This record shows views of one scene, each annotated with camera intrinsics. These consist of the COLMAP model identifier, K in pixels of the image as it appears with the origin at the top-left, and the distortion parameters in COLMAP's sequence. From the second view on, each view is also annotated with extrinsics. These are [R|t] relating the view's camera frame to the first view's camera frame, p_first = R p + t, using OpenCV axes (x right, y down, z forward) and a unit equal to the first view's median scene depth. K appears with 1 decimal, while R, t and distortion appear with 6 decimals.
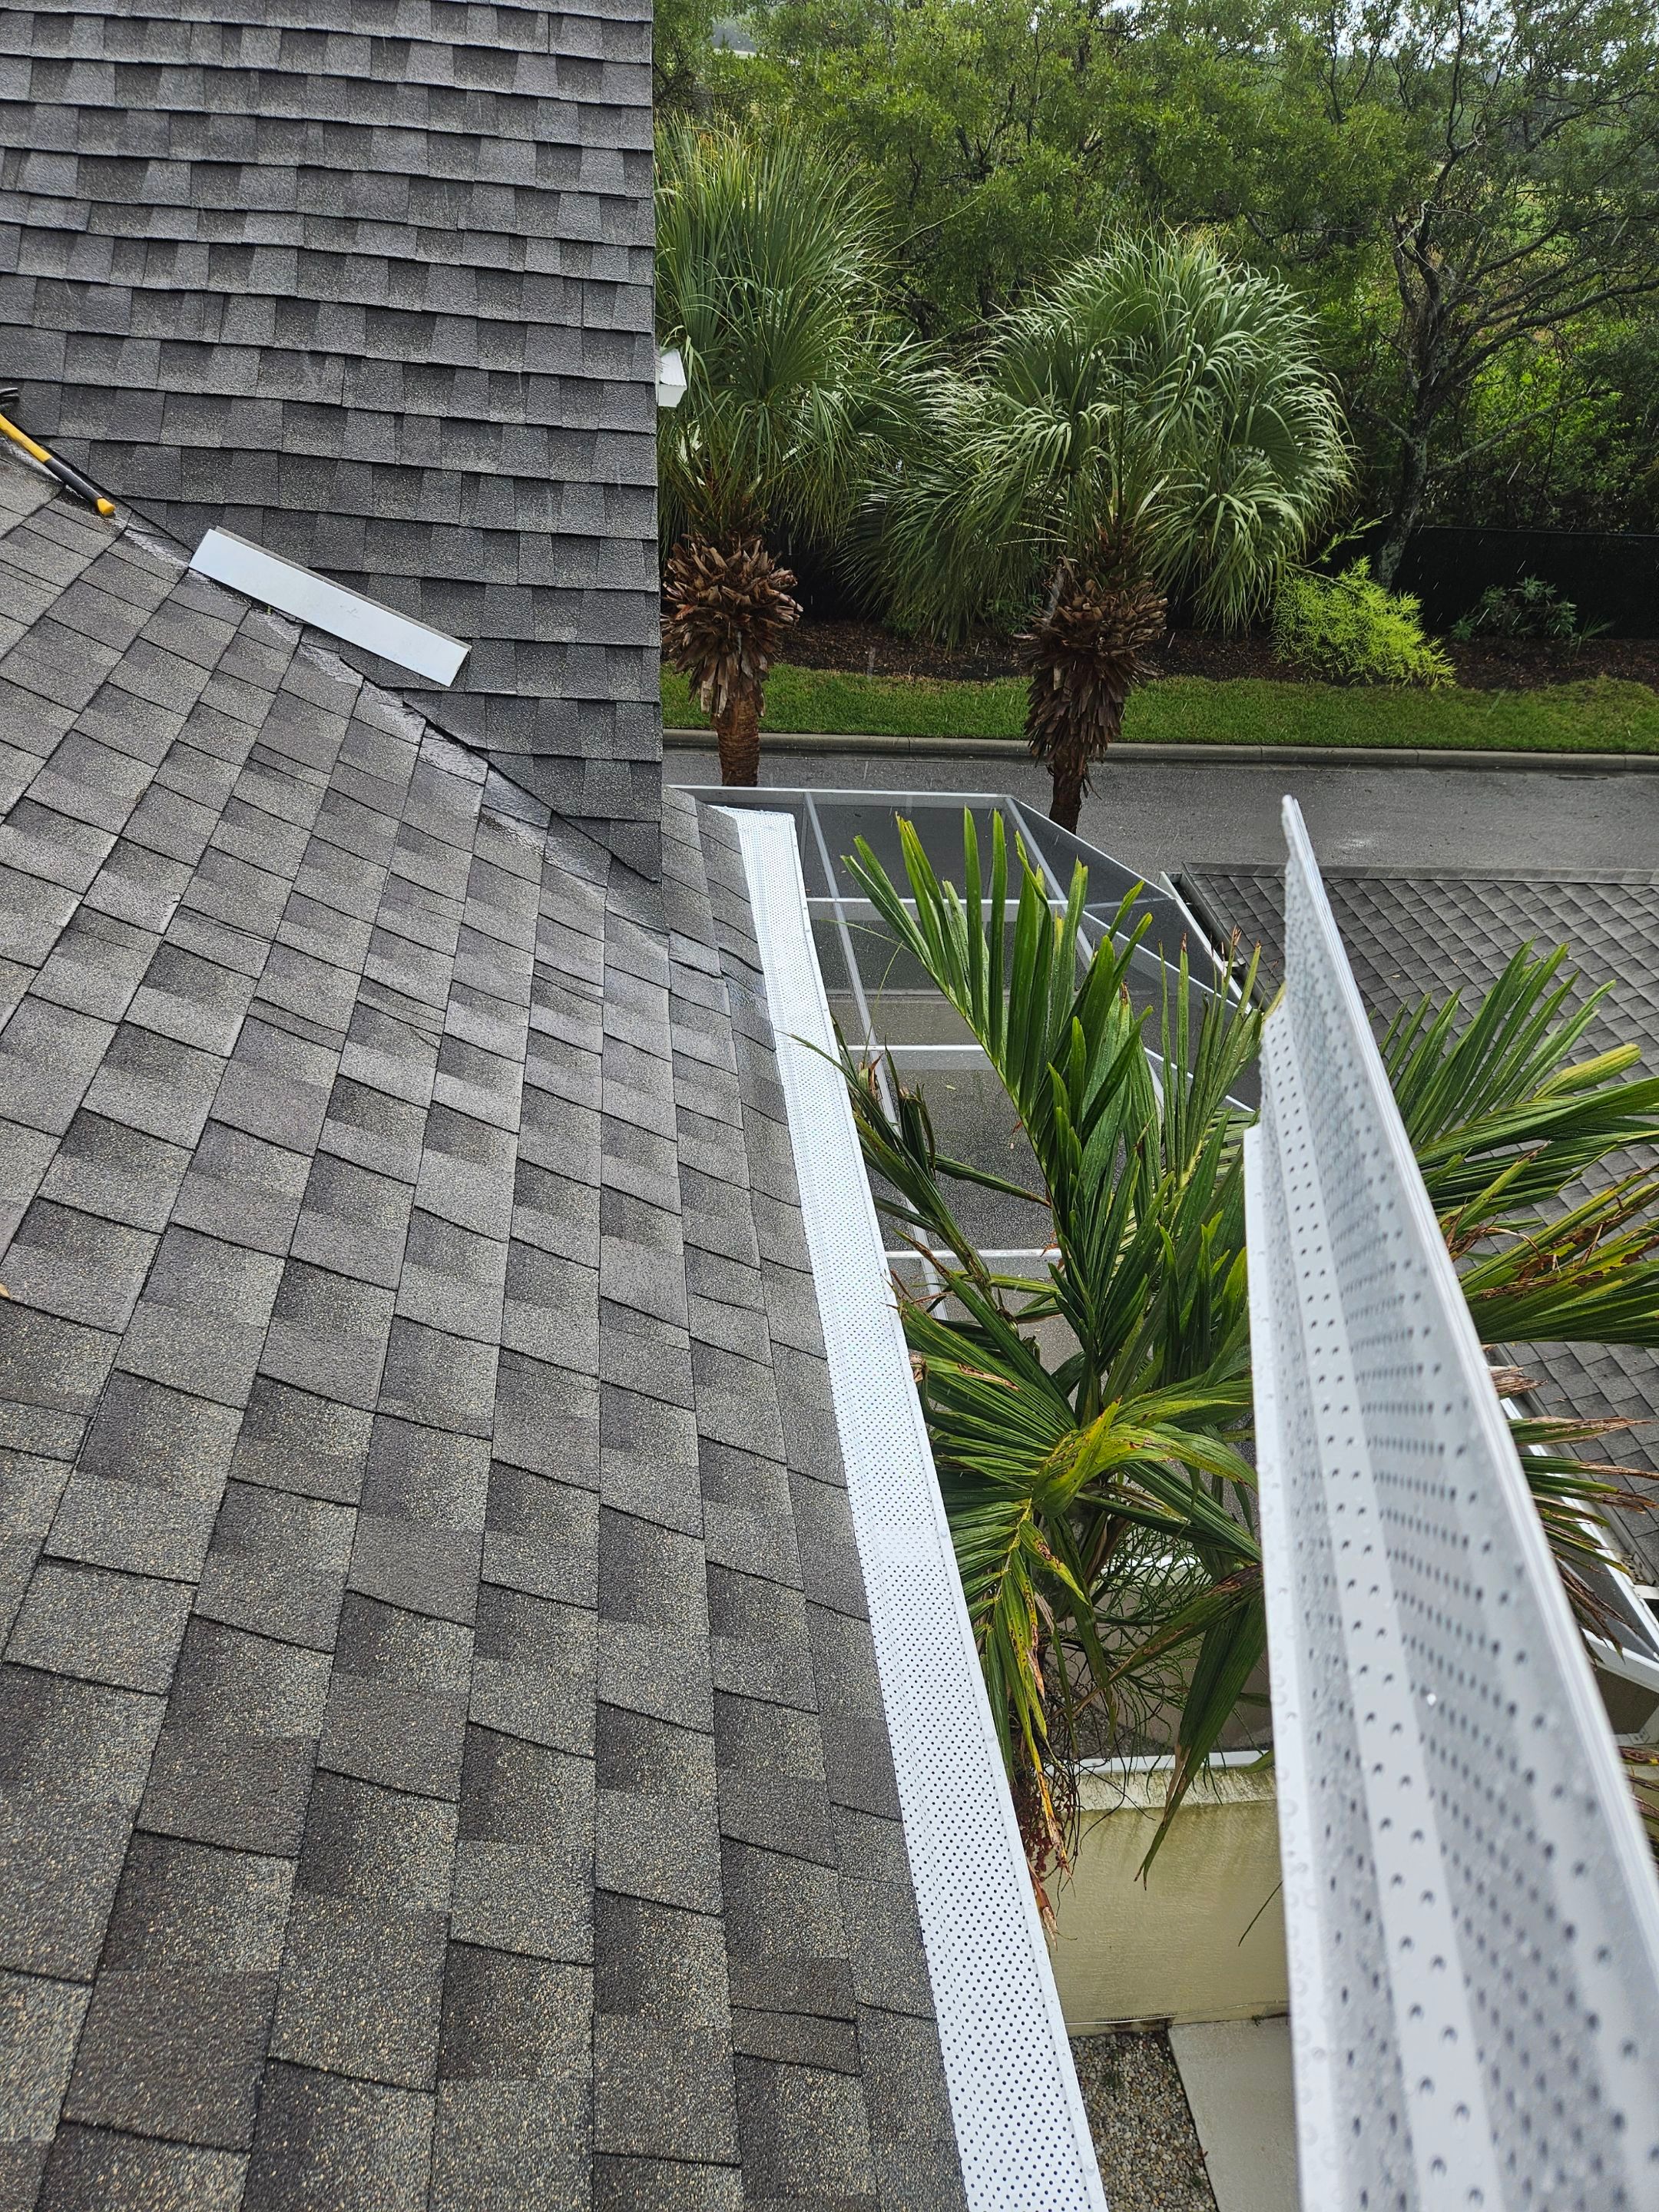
lens RADIAL K [[1461.6, 0, 820.2], [0, 1461.6, 1128.3], [0, 0, 1]] dist [0.080340, -0.065158]
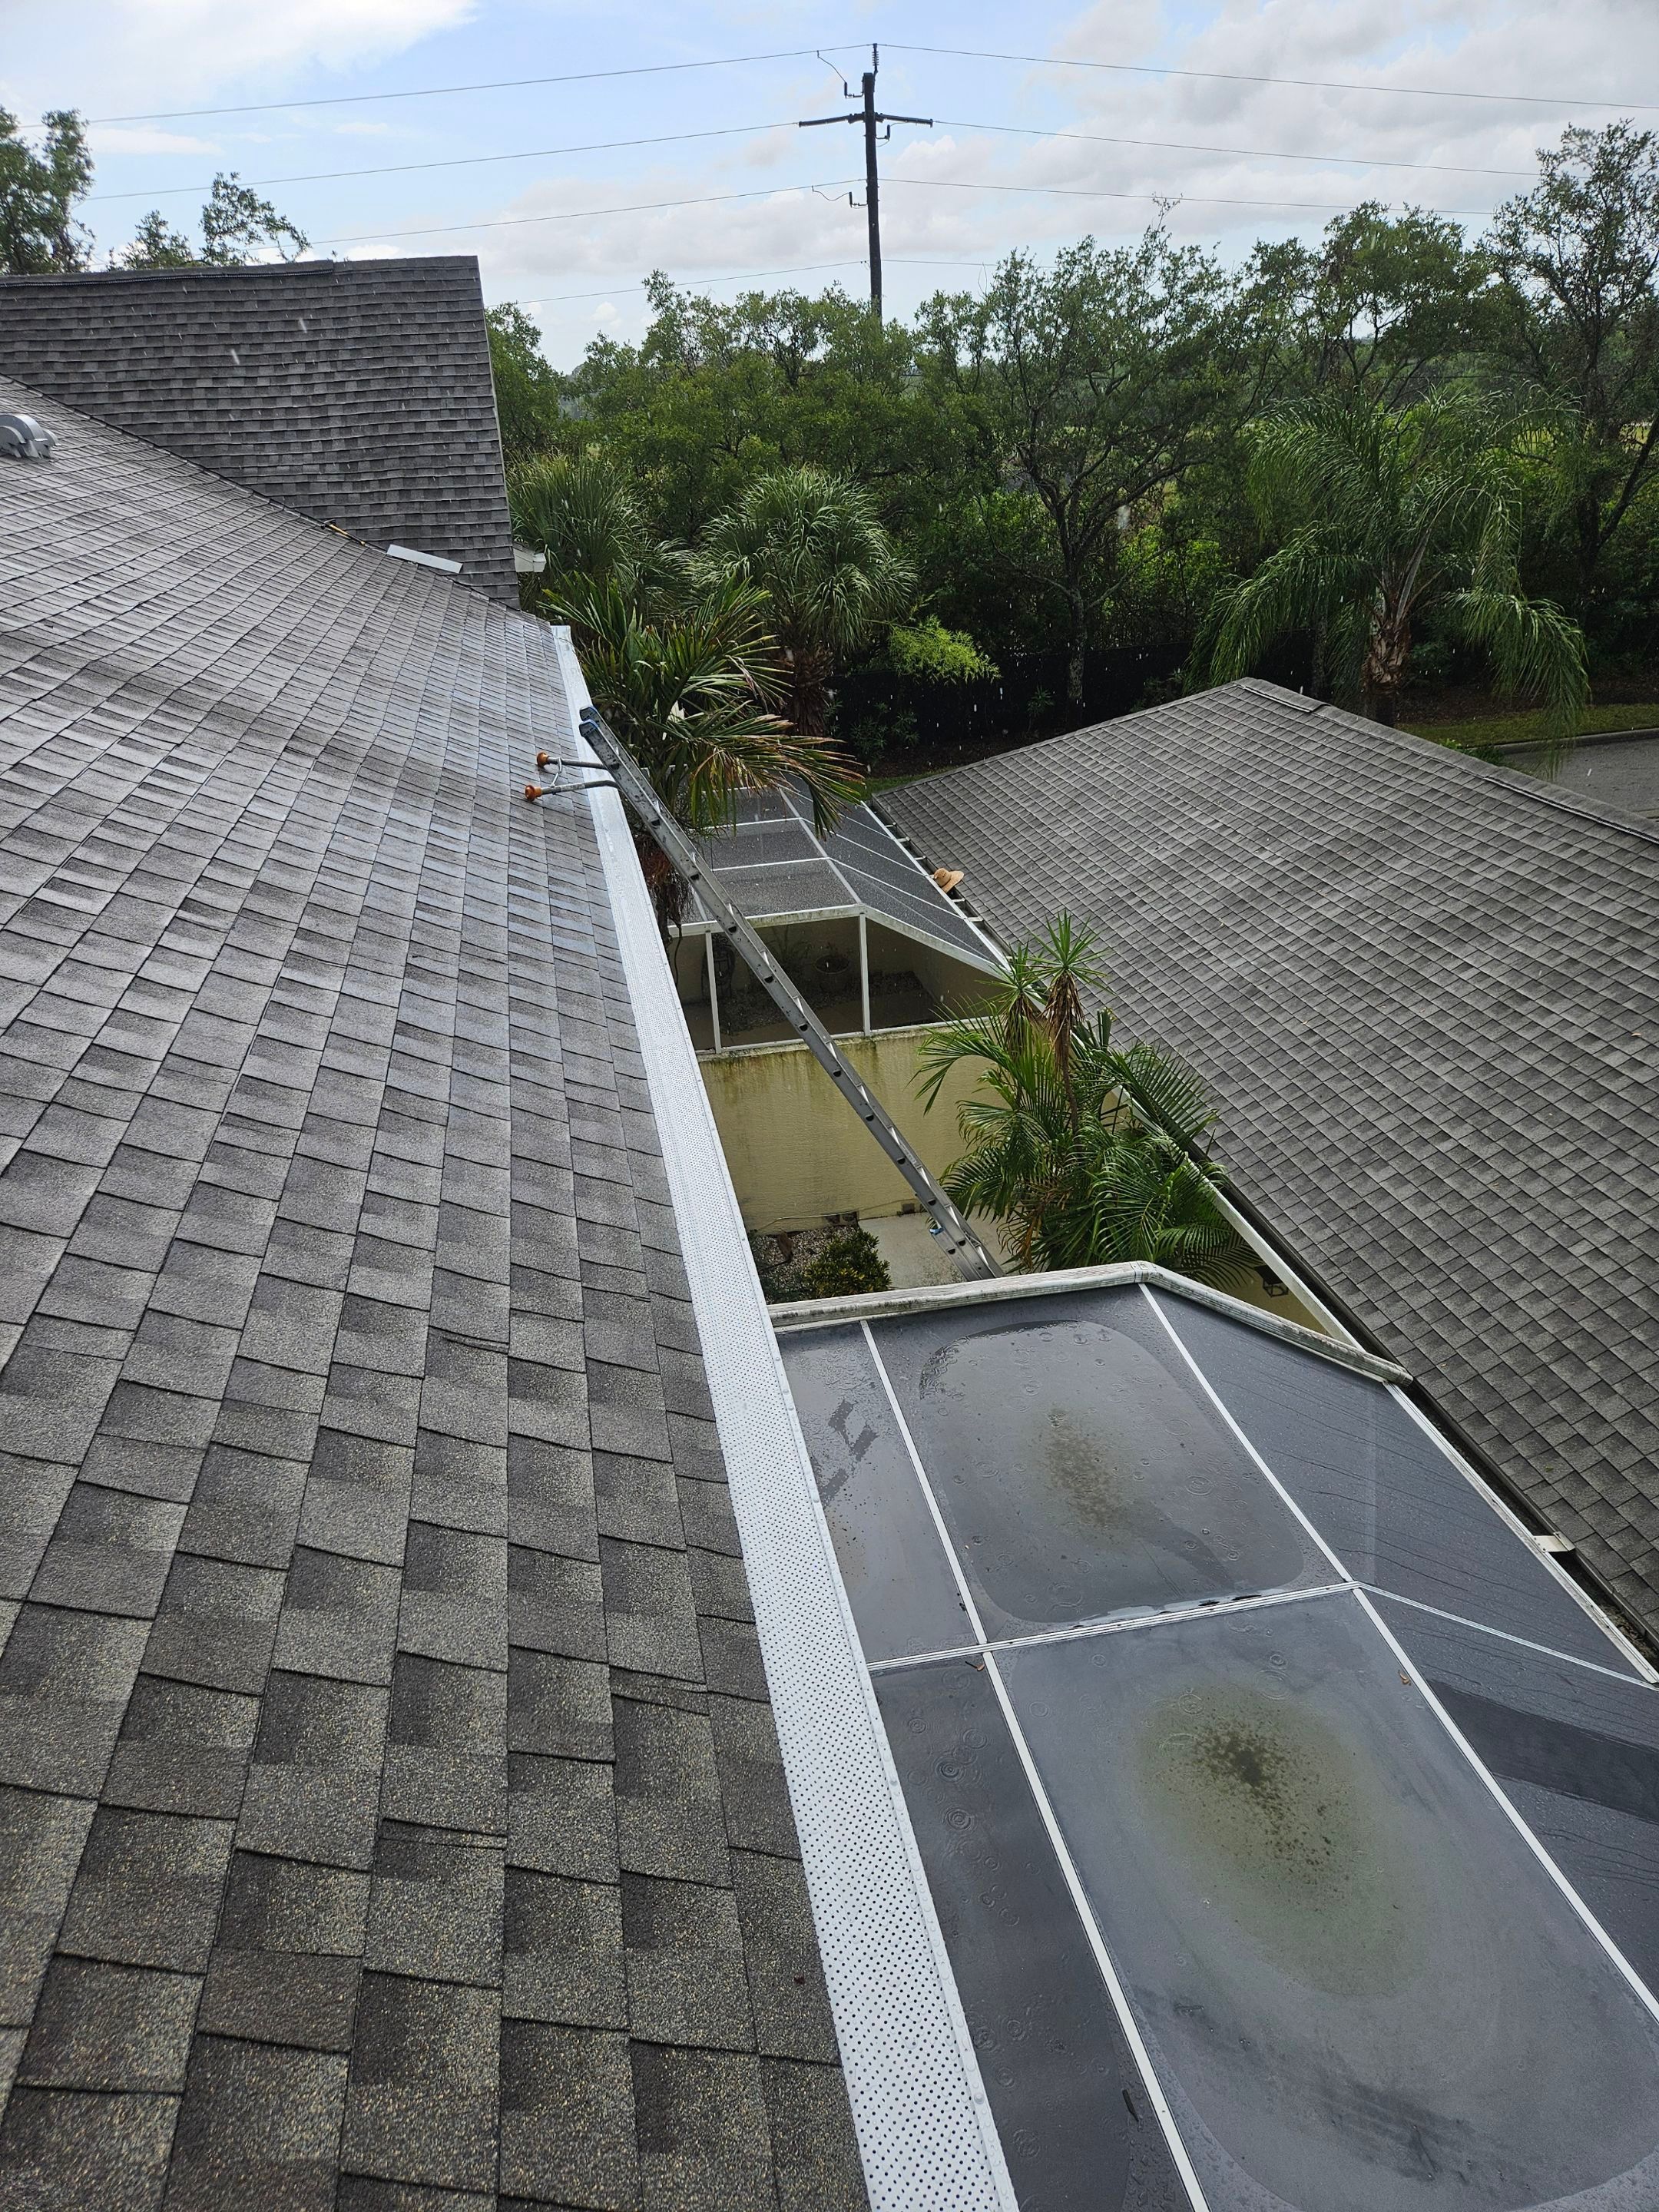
lens RADIAL K [[1502.6, 0, 838.6], [0, 1502.6, 1103.8], [0, 0, 1]] dist [0.081796, -0.076155]
pose [[0.988014, -0.151806, 0.027995, 0.122746], [0.154361, 0.970087, -0.187363, 0.593161], [0.001285, 0.189439, 0.981892, -0.799080]]
